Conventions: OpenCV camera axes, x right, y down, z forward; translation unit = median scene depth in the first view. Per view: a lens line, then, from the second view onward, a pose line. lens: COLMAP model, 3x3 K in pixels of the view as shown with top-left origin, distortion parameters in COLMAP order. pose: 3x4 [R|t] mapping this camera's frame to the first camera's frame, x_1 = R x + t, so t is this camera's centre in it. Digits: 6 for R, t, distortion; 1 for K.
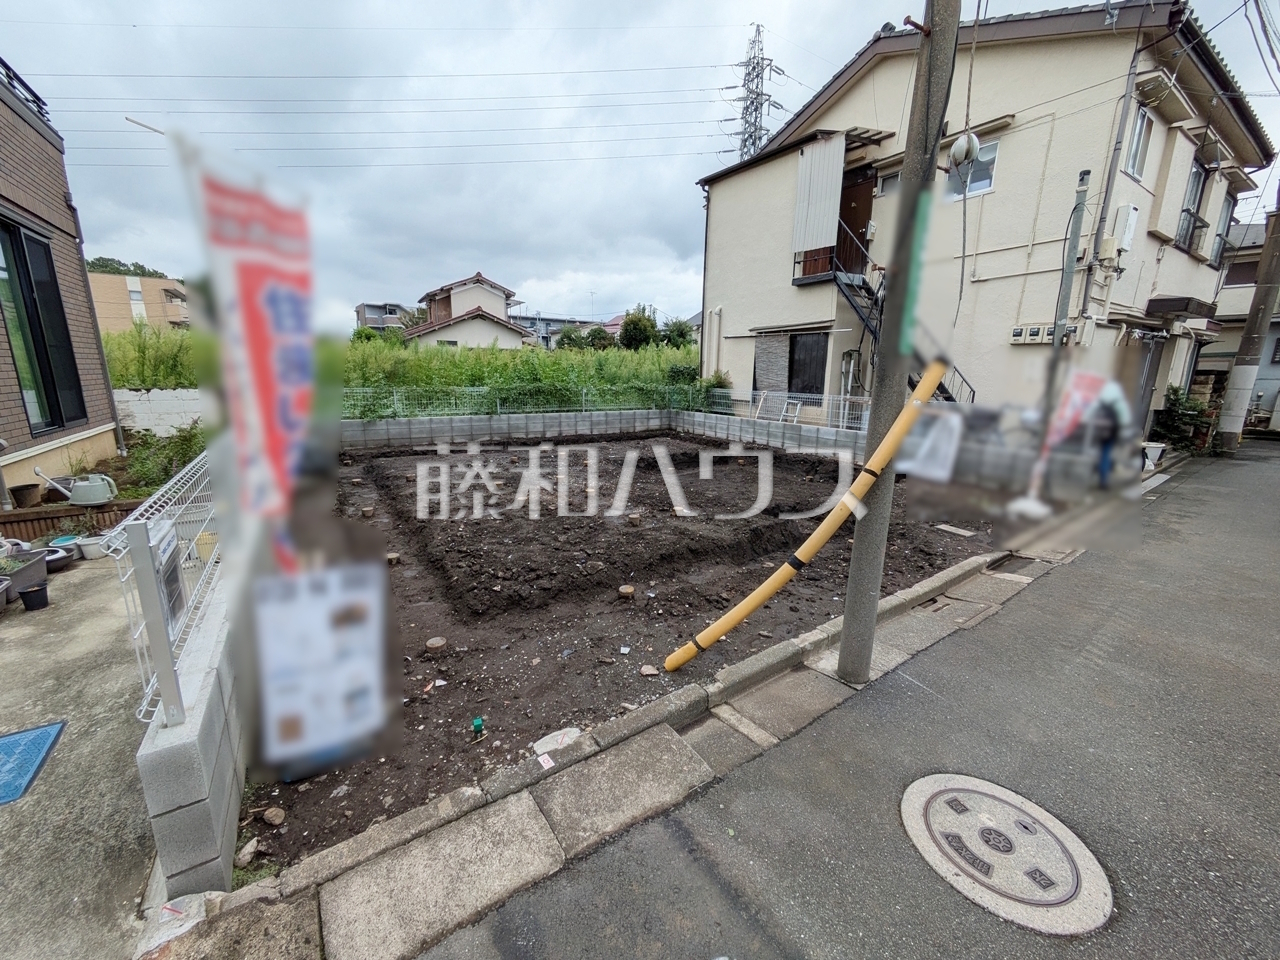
lens RADIAL K [[502.0, 0, 638.5], [0, 502.0, 480.2], [0, 0, 1]] dist [0.001471, 0.000096]
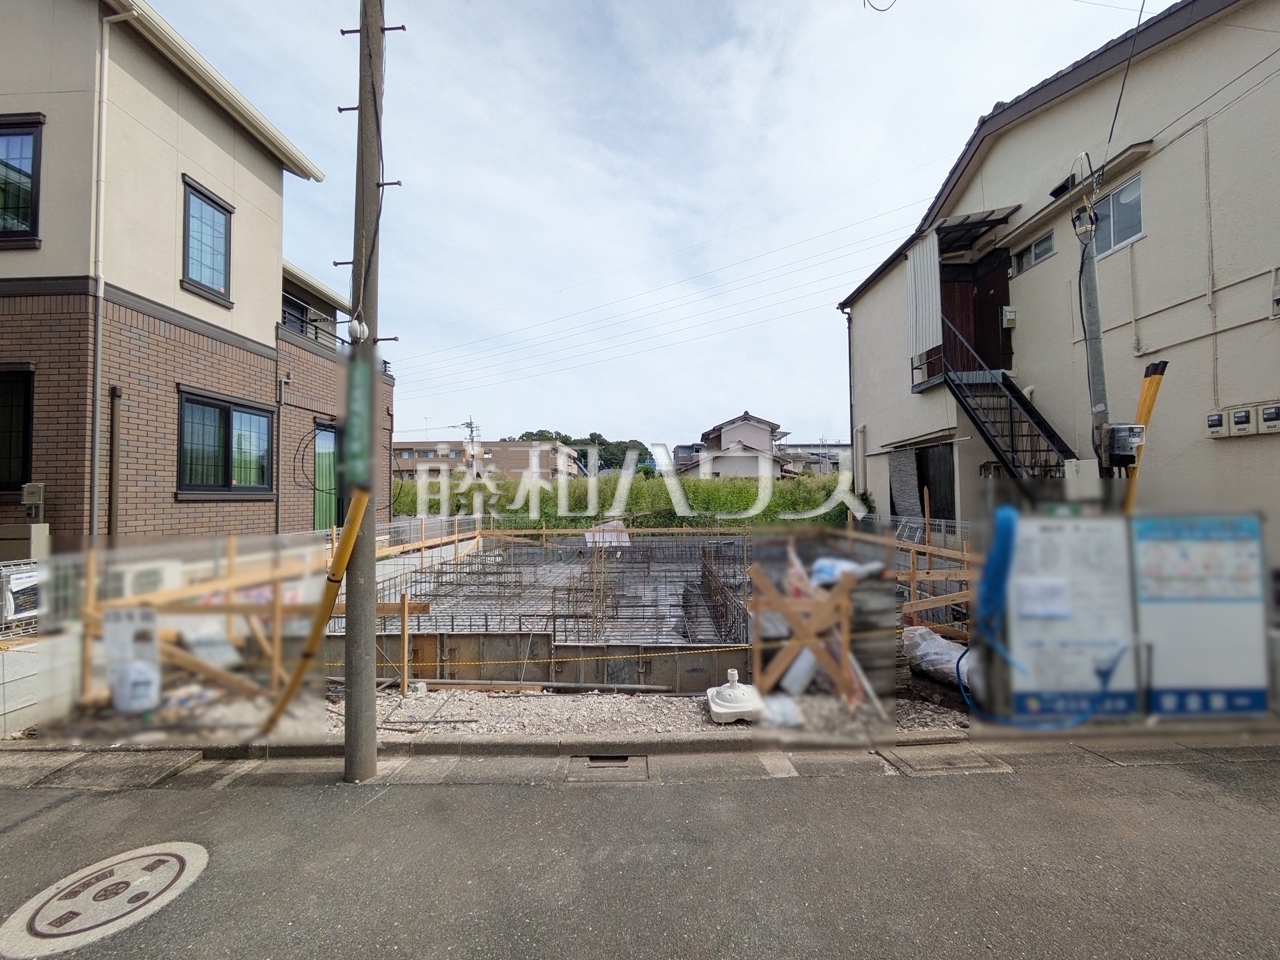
lens RADIAL K [[502.0, 0, 638.5], [0, 502.0, 480.2], [0, 0, 1]] dist [0.001471, 0.000096]
pose [[0.821708, -0.042641, -0.568311, 0.426309], [-0.099122, 0.971305, -0.216197, -0.012766], [0.561223, 0.233983, 0.793902, 0.095999]]
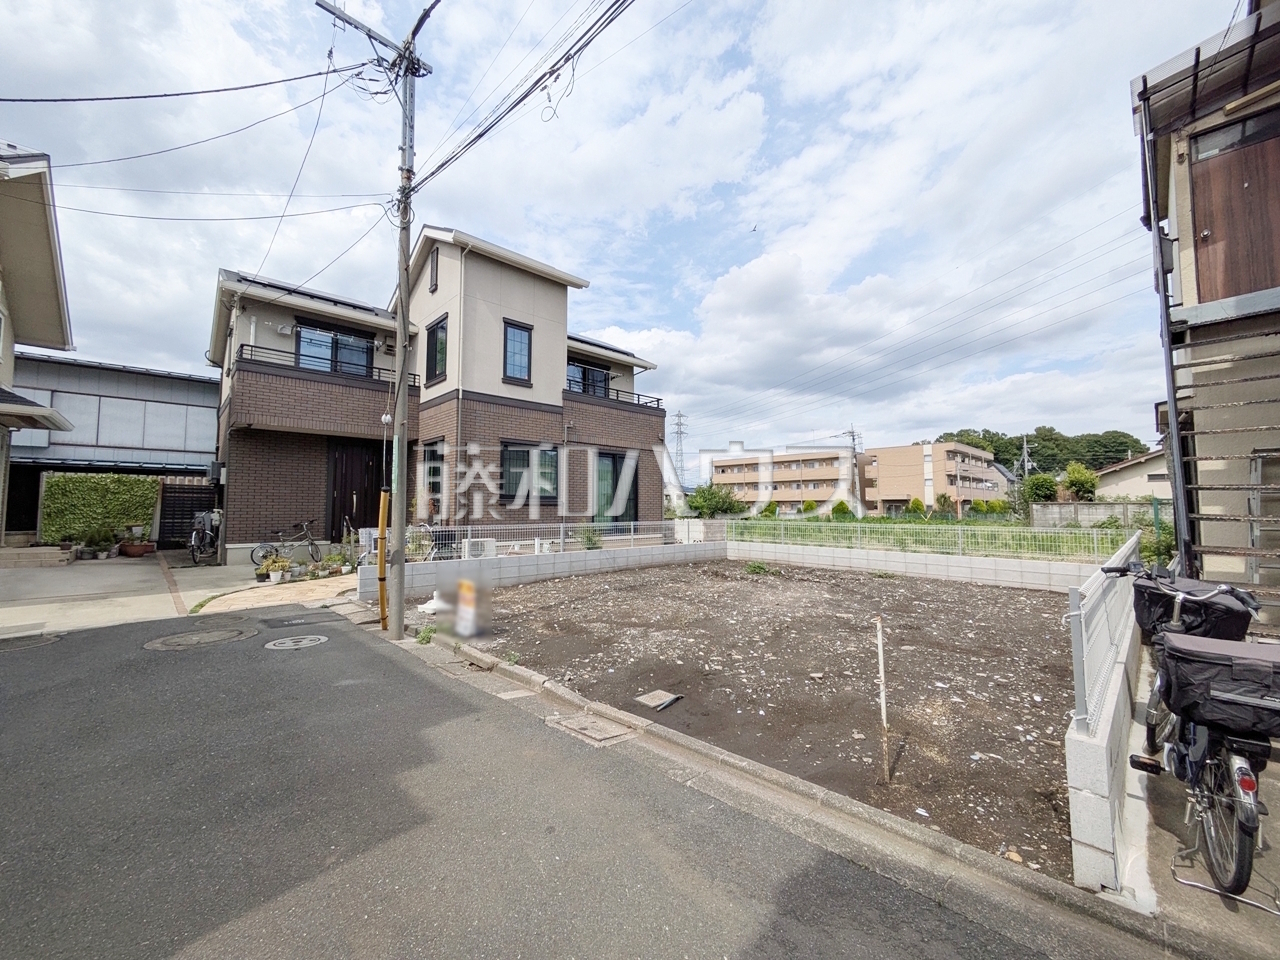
lens RADIAL K [[502.0, 0, 638.5], [0, 502.0, 480.2], [0, 0, 1]] dist [0.001471, 0.000096]
pose [[0.179847, -0.067018, -0.981409, 0.770346], [-0.212364, 0.971505, -0.105259, -0.073869], [0.960498, 0.227347, 0.160490, 0.416852]]
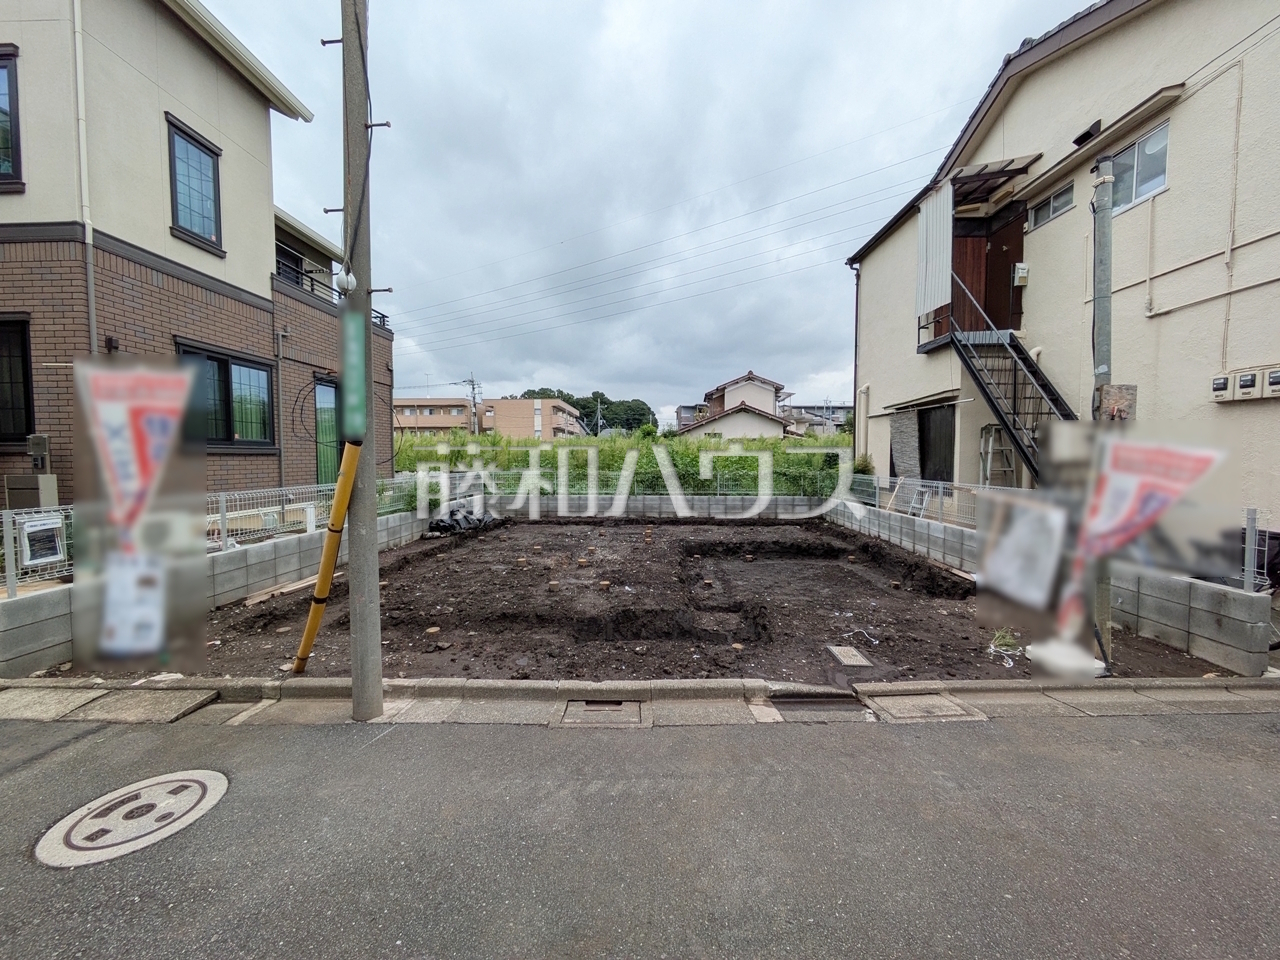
lens RADIAL K [[502.0, 0, 638.5], [0, 502.0, 480.2], [0, 0, 1]] dist [0.001471, 0.000096]
pose [[0.818588, 0.012427, -0.574246, 0.432937], [-0.111627, 0.984146, -0.137827, -0.010349], [0.563429, 0.176925, 0.806998, 0.096674]]
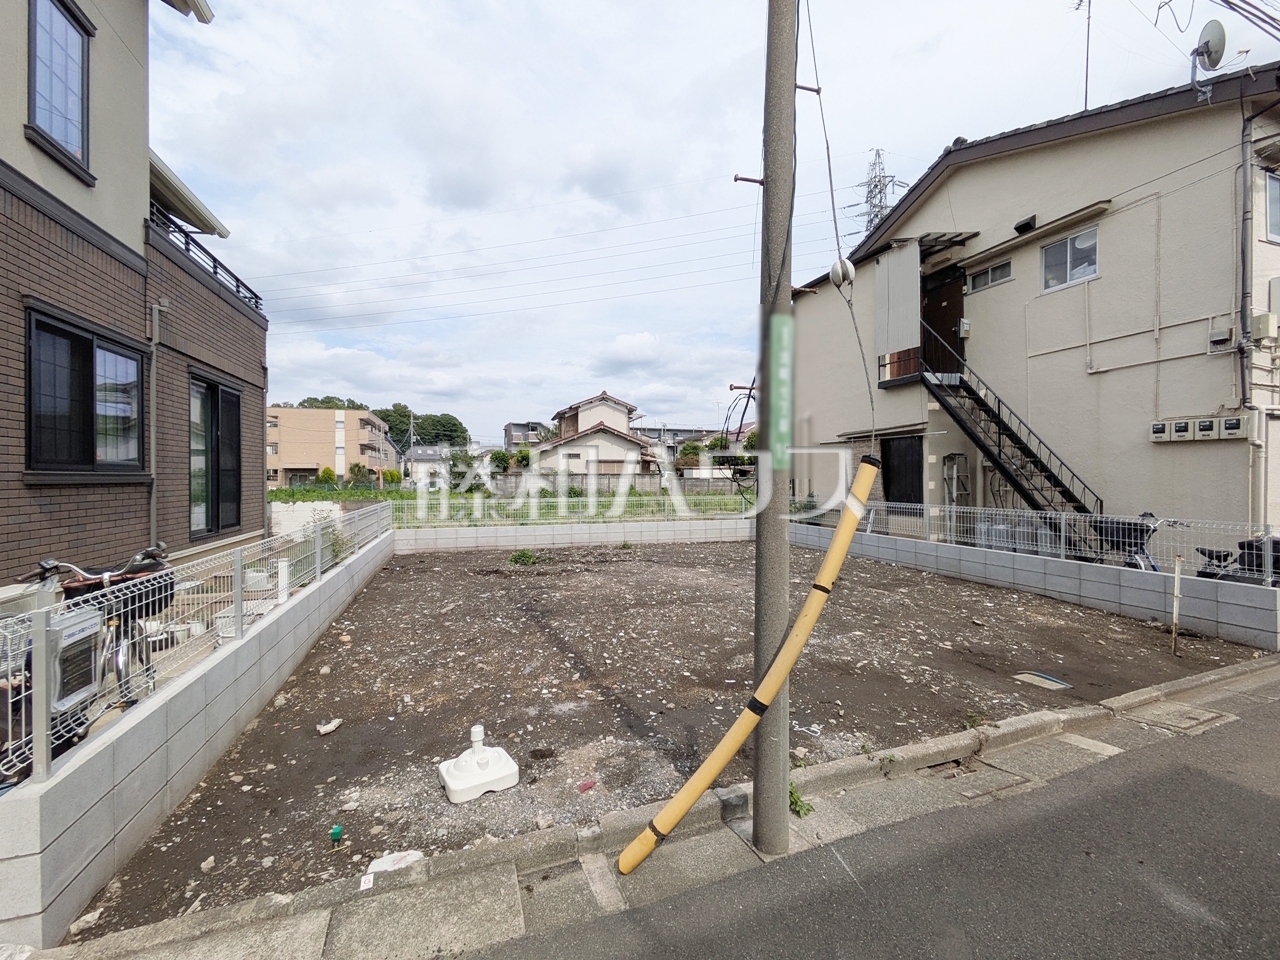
lens RADIAL K [[526.7, 0, 639.0], [0, 526.7, 475.3], [0, 0, 1]] dist [0.001728, -0.000141]
pose [[0.967652, -0.017596, -0.251676, 0.124554], [-0.038006, 0.976014, -0.214366, -0.003285], [0.249411, 0.216997, 0.943772, -0.003039]]
